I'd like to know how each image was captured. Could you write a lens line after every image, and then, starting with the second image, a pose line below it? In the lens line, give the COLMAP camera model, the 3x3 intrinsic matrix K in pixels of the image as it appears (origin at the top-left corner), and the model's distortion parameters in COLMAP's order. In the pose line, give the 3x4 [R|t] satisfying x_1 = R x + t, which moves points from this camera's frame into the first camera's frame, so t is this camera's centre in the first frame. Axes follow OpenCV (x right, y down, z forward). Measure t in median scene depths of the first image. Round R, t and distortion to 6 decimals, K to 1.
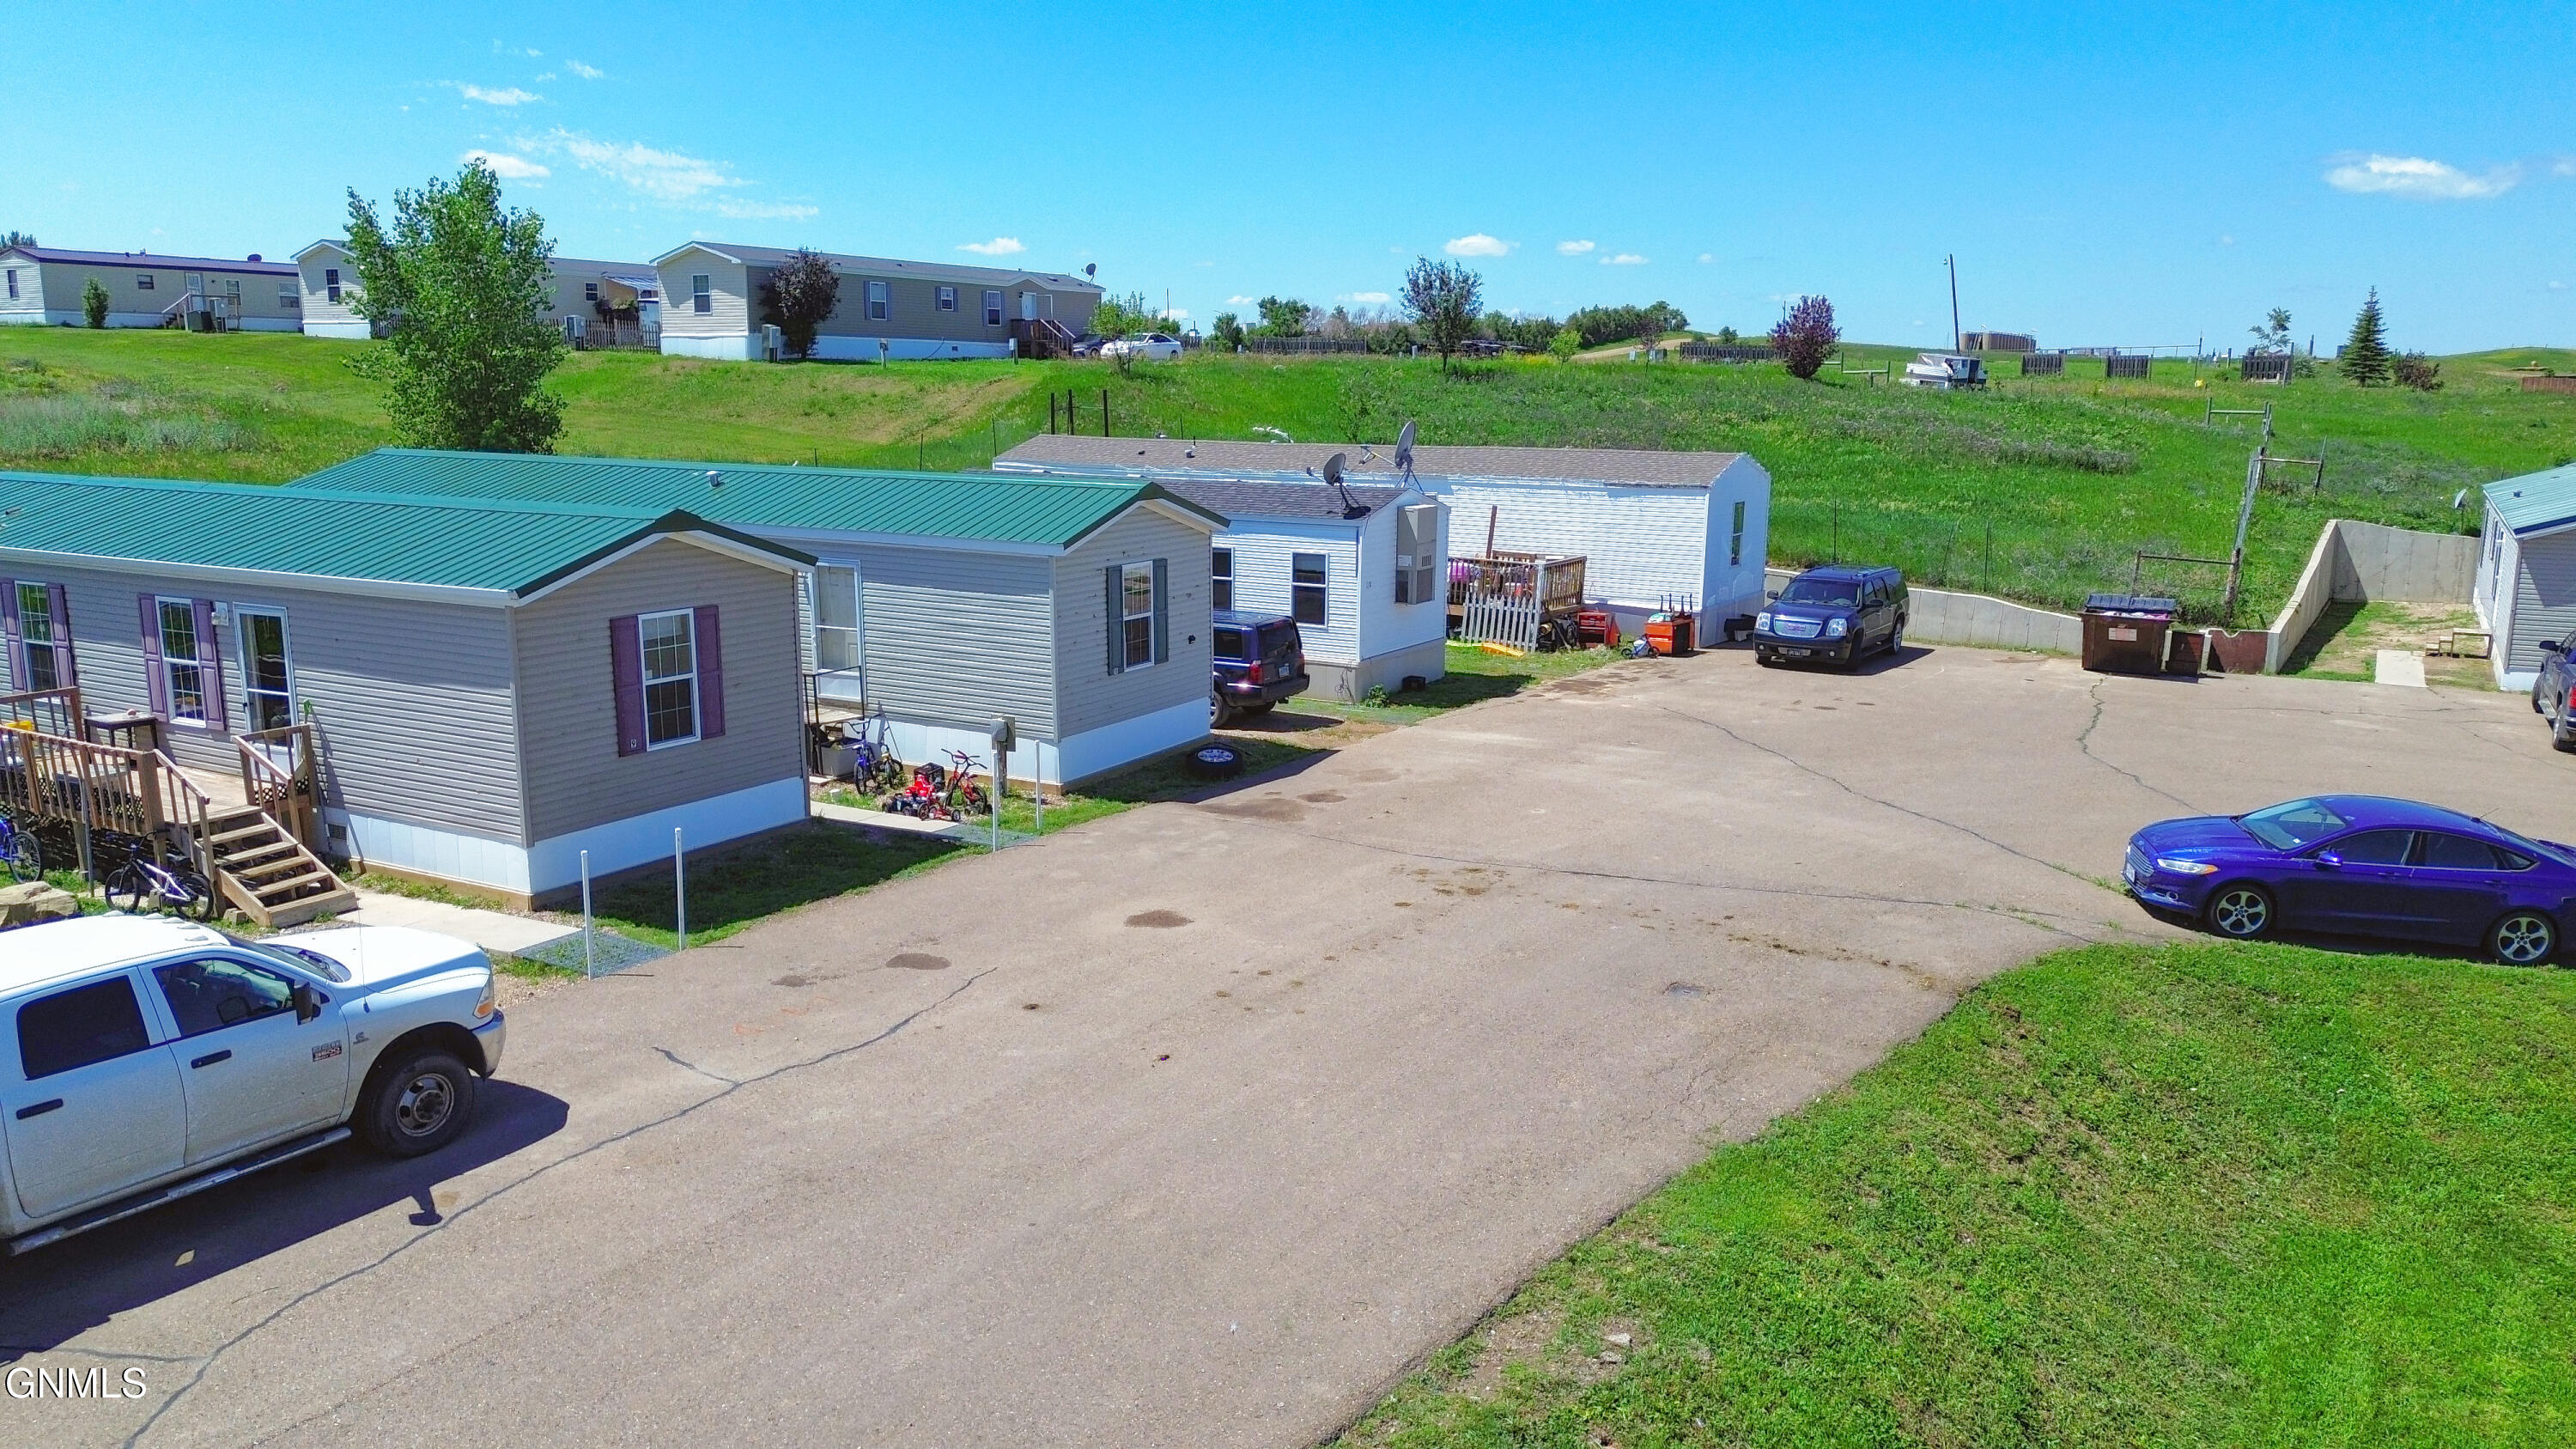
lens RADIAL K [[1825.4, 0, 1286.9], [0, 1825.4, 724.0], [0, 0, 1]] dist [0.072654, -0.067568]
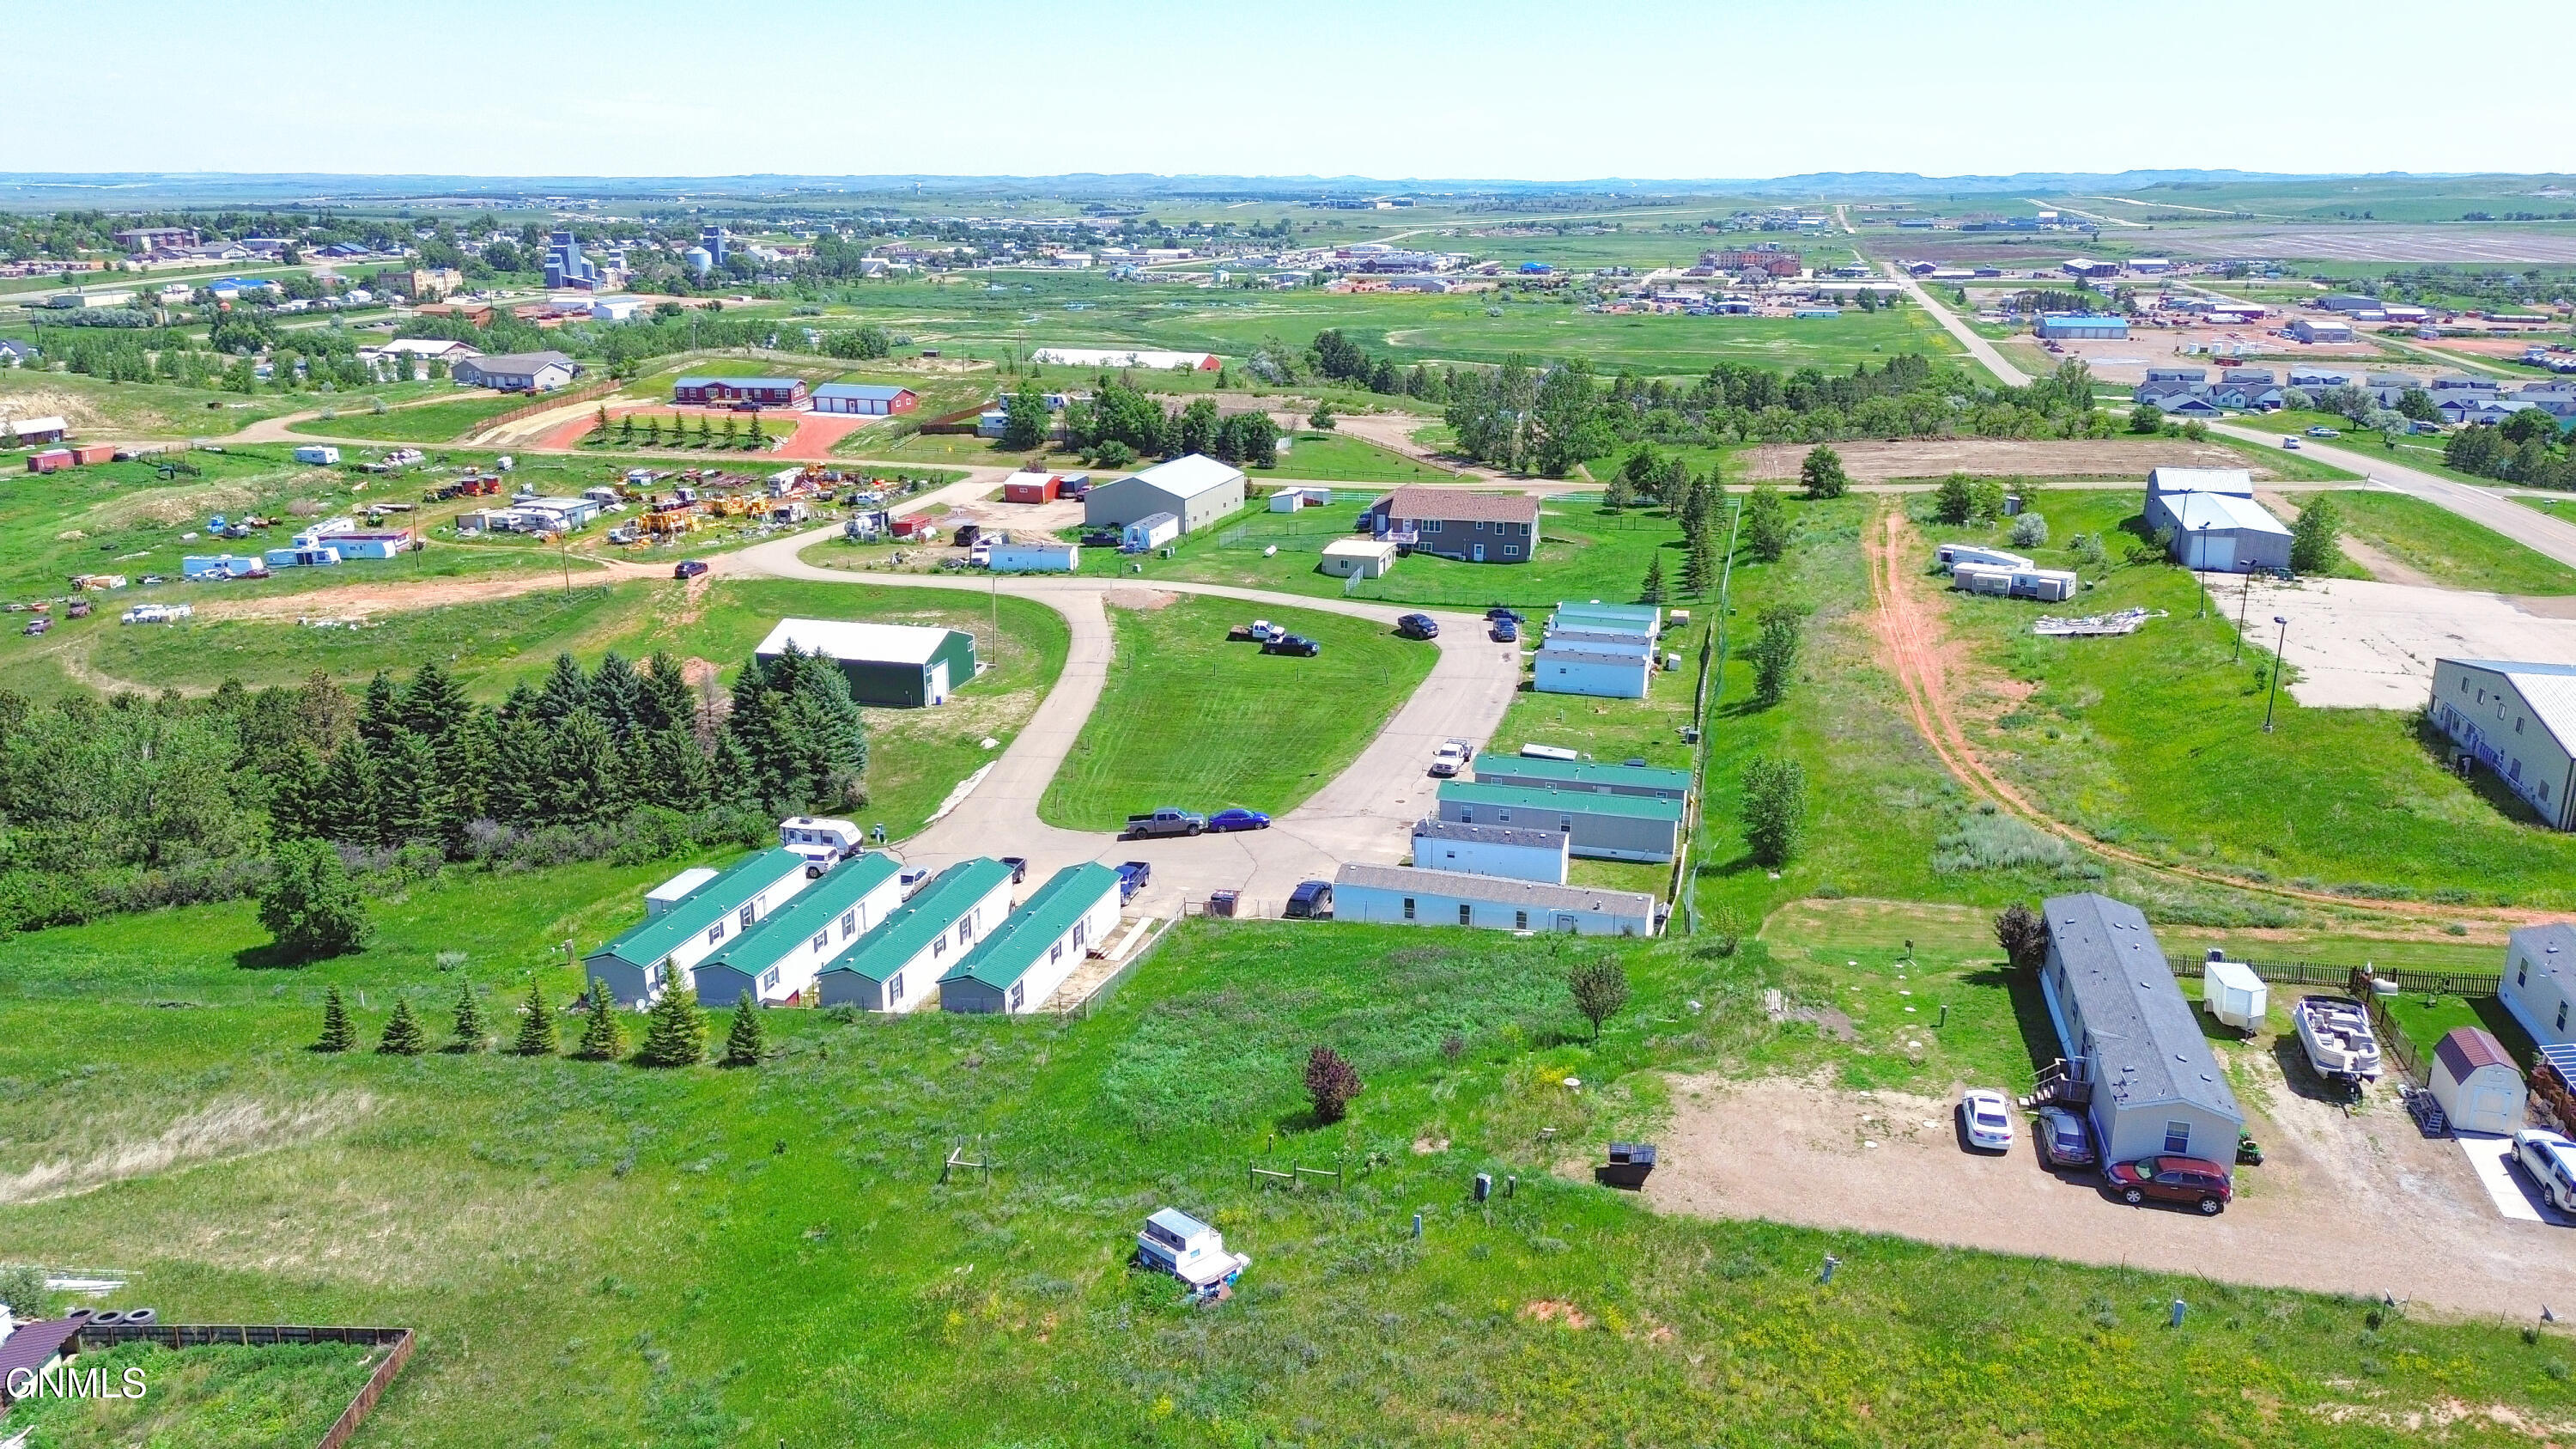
lens RADIAL K [[1825.4, 0, 1286.9], [0, 1825.4, 724.0], [0, 0, 1]] dist [0.072654, -0.067568]
pose [[-0.966859, 0.067194, -0.246308, 0.597148], [-0.052474, 0.891848, 0.449281, -0.953336], [0.249859, 0.447316, -0.858766, 1.946844]]
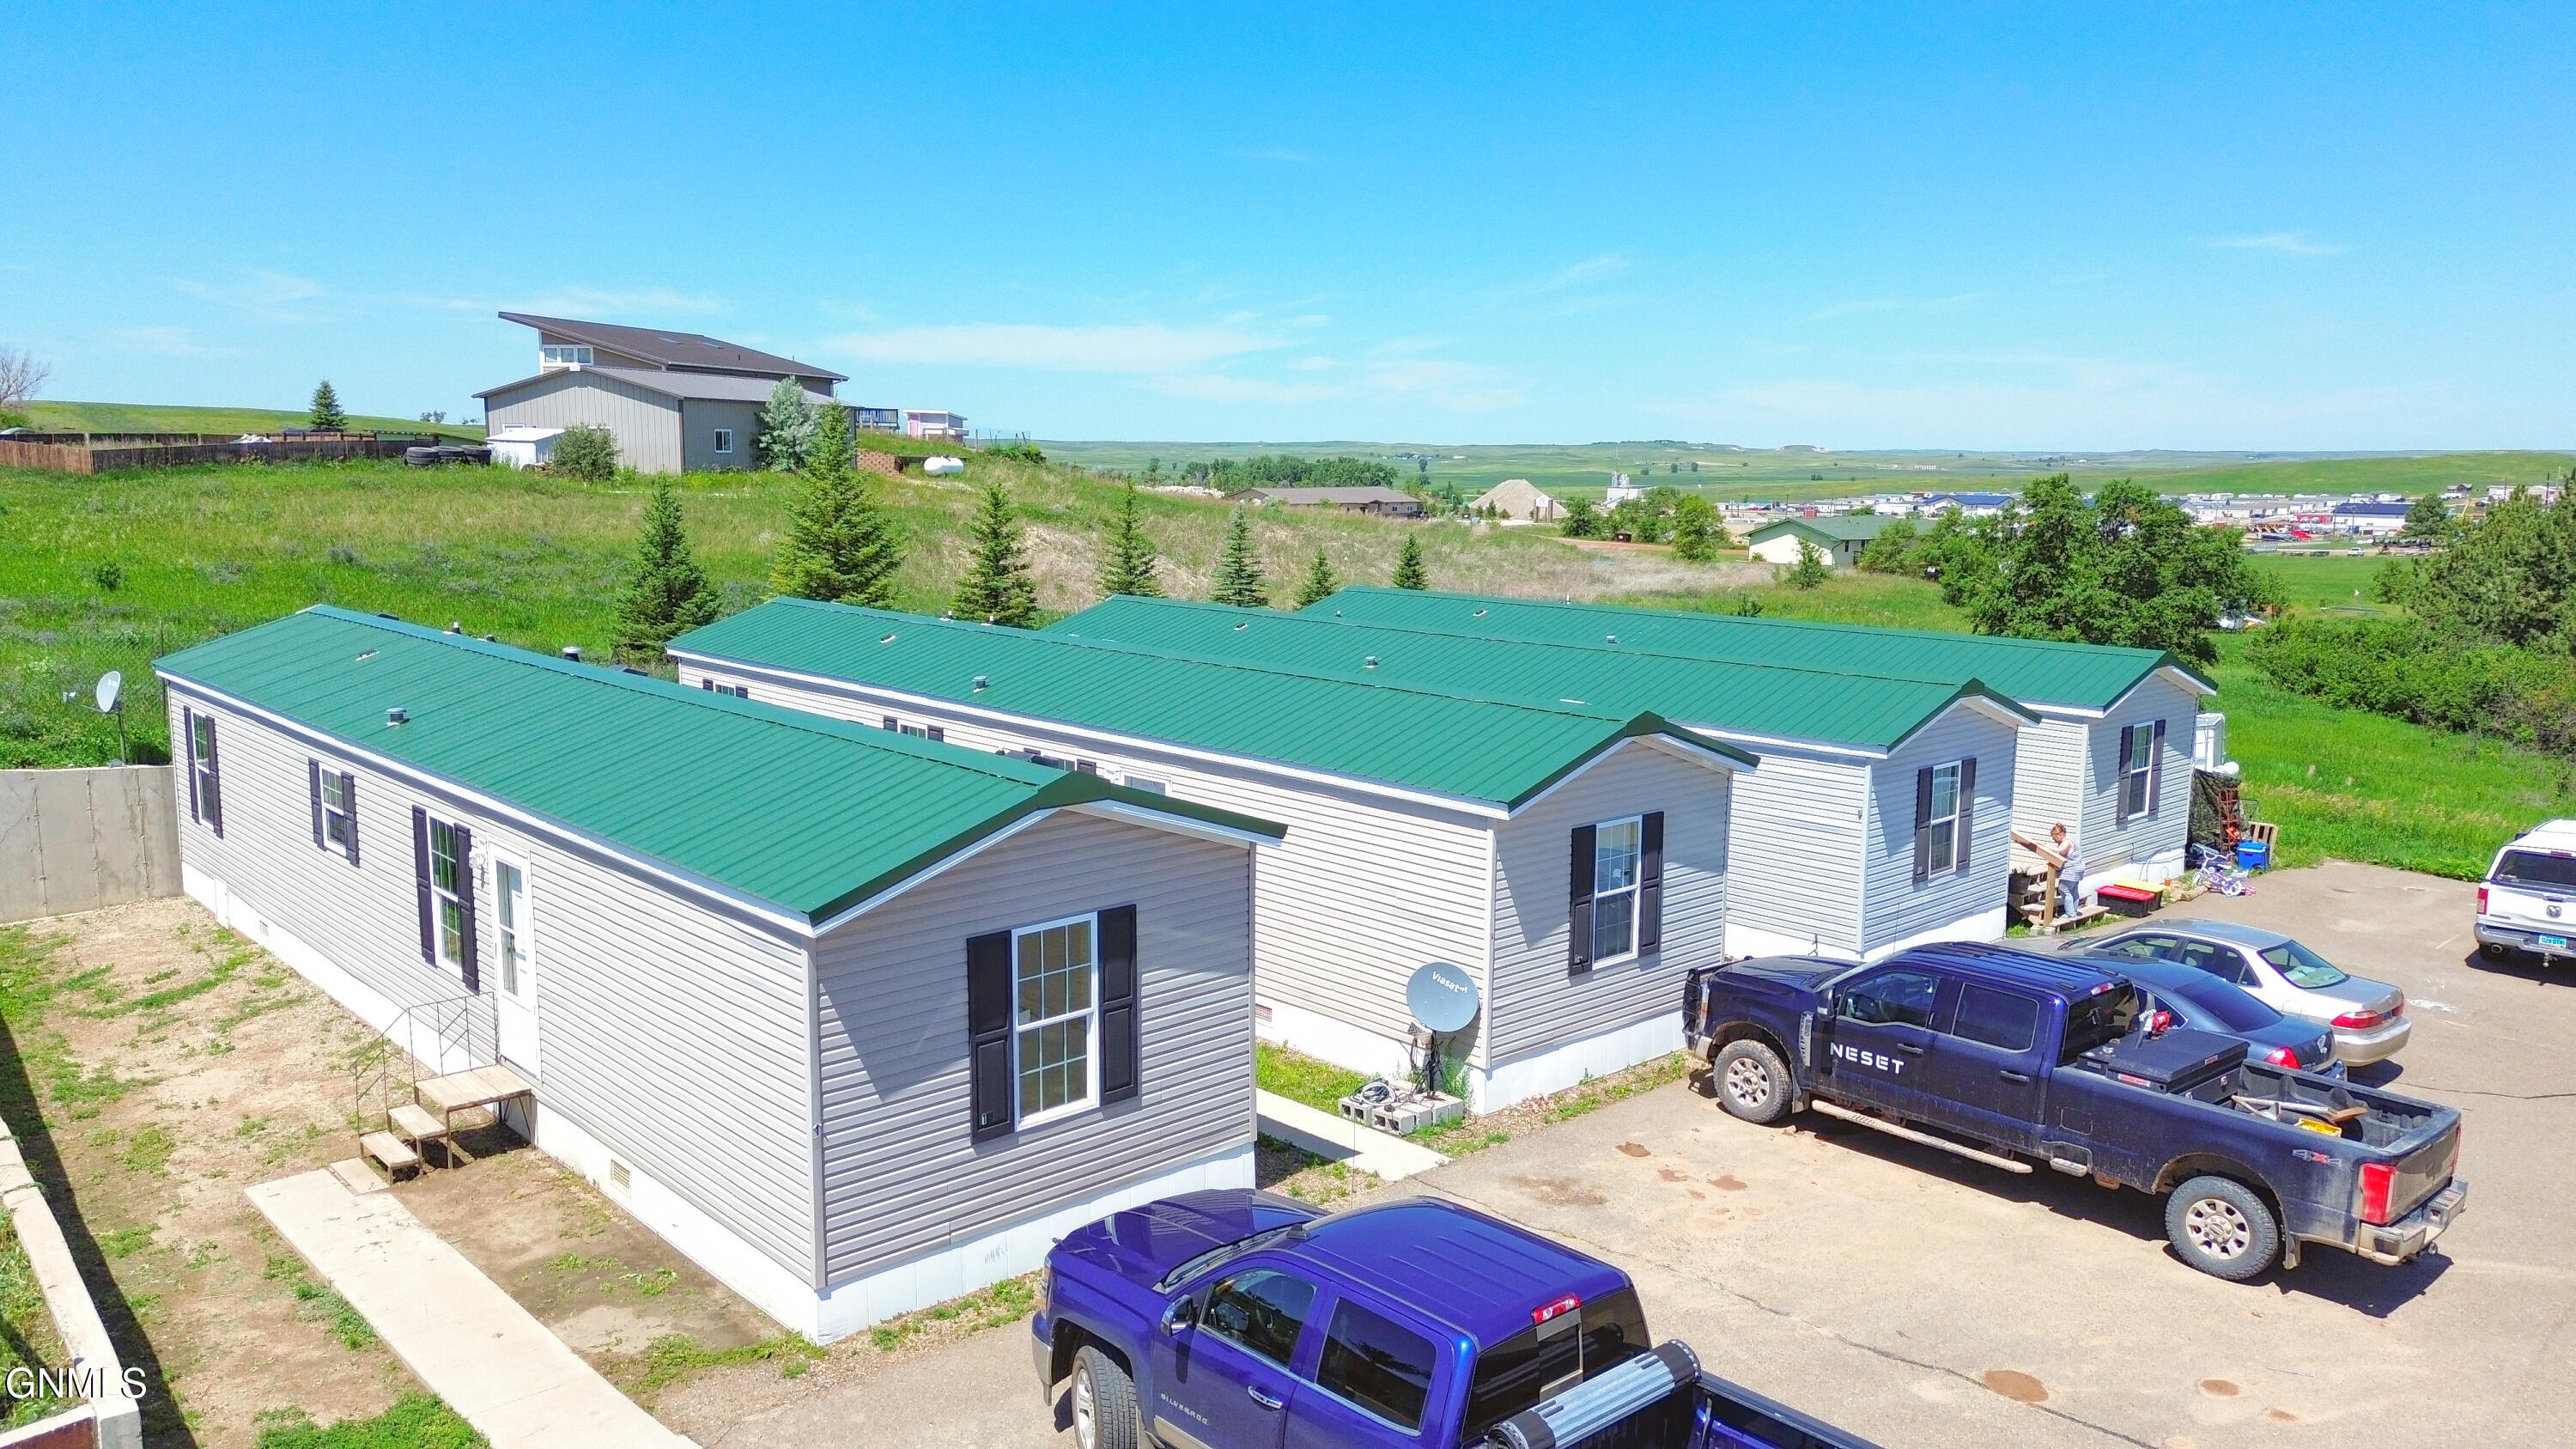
lens RADIAL K [[1825.4, 0, 1286.9], [0, 1825.4, 724.0], [0, 0, 1]] dist [0.072654, -0.067568]
pose [[0.290040, -0.142282, 0.946379, 0.188565], [0.168389, 0.981046, 0.095887, -0.079188], [-0.942084, 0.131549, 0.308502, 0.410269]]
